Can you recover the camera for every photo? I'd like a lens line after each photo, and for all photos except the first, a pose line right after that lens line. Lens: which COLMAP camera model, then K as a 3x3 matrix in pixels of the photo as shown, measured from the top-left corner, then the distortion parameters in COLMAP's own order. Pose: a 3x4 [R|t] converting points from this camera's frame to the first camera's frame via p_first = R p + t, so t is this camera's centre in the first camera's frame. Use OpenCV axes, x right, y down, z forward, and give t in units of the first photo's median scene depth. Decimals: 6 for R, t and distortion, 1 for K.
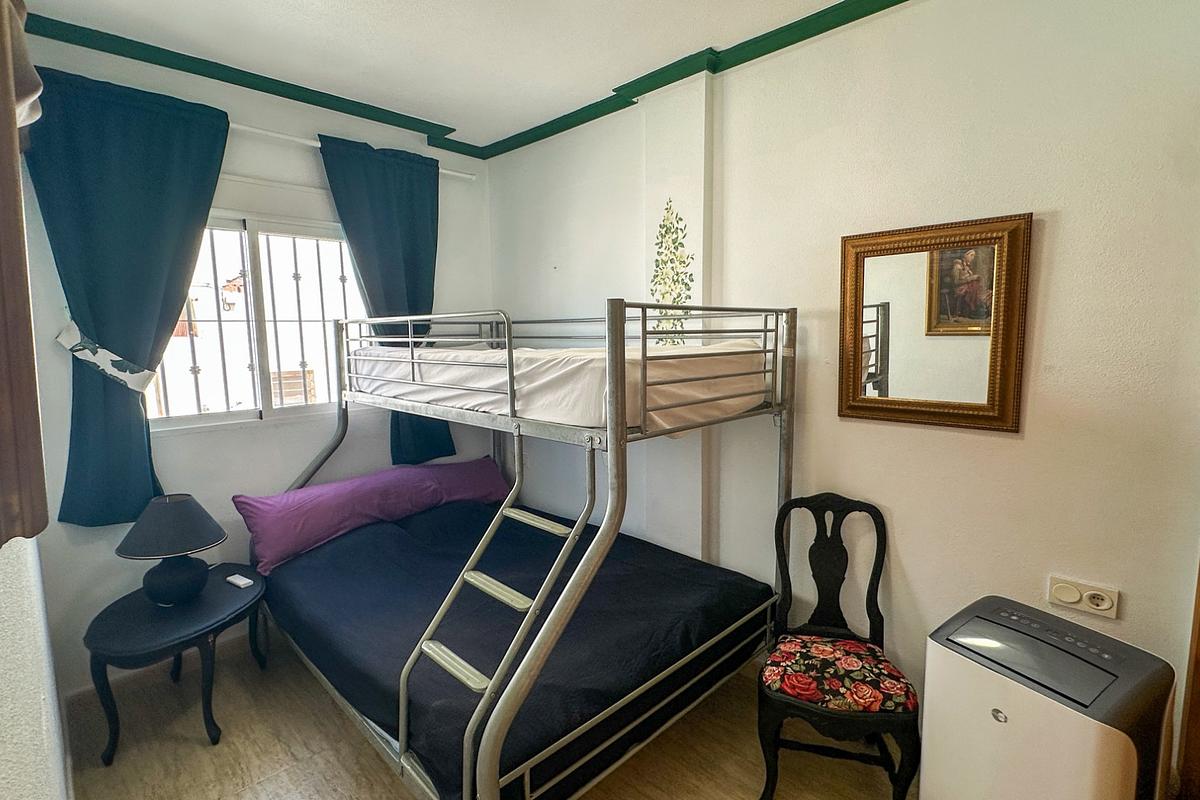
lens RADIAL K [[566.3, 0, 597.3], [0, 566.3, 397.6], [0, 0, 1]] dist [-0.002910, 0.001387]
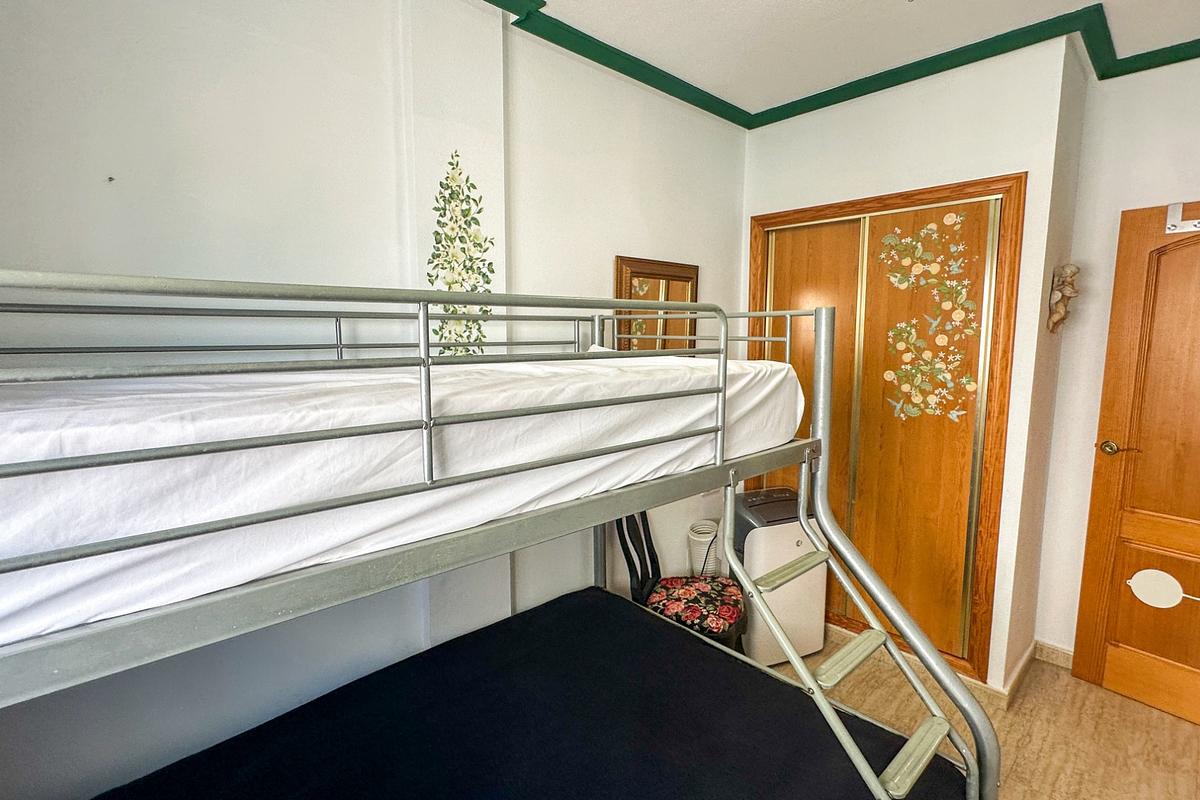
lens RADIAL K [[566.3, 0, 596.8], [0, 566.3, 396.3], [0, 0, 1]] dist [-0.002910, 0.001387]
pose [[0.035537, -0.100772, 0.994275, -0.605513], [0.117636, 0.988408, 0.095973, -0.092502], [-0.992421, 0.113552, 0.046979, 0.820259]]
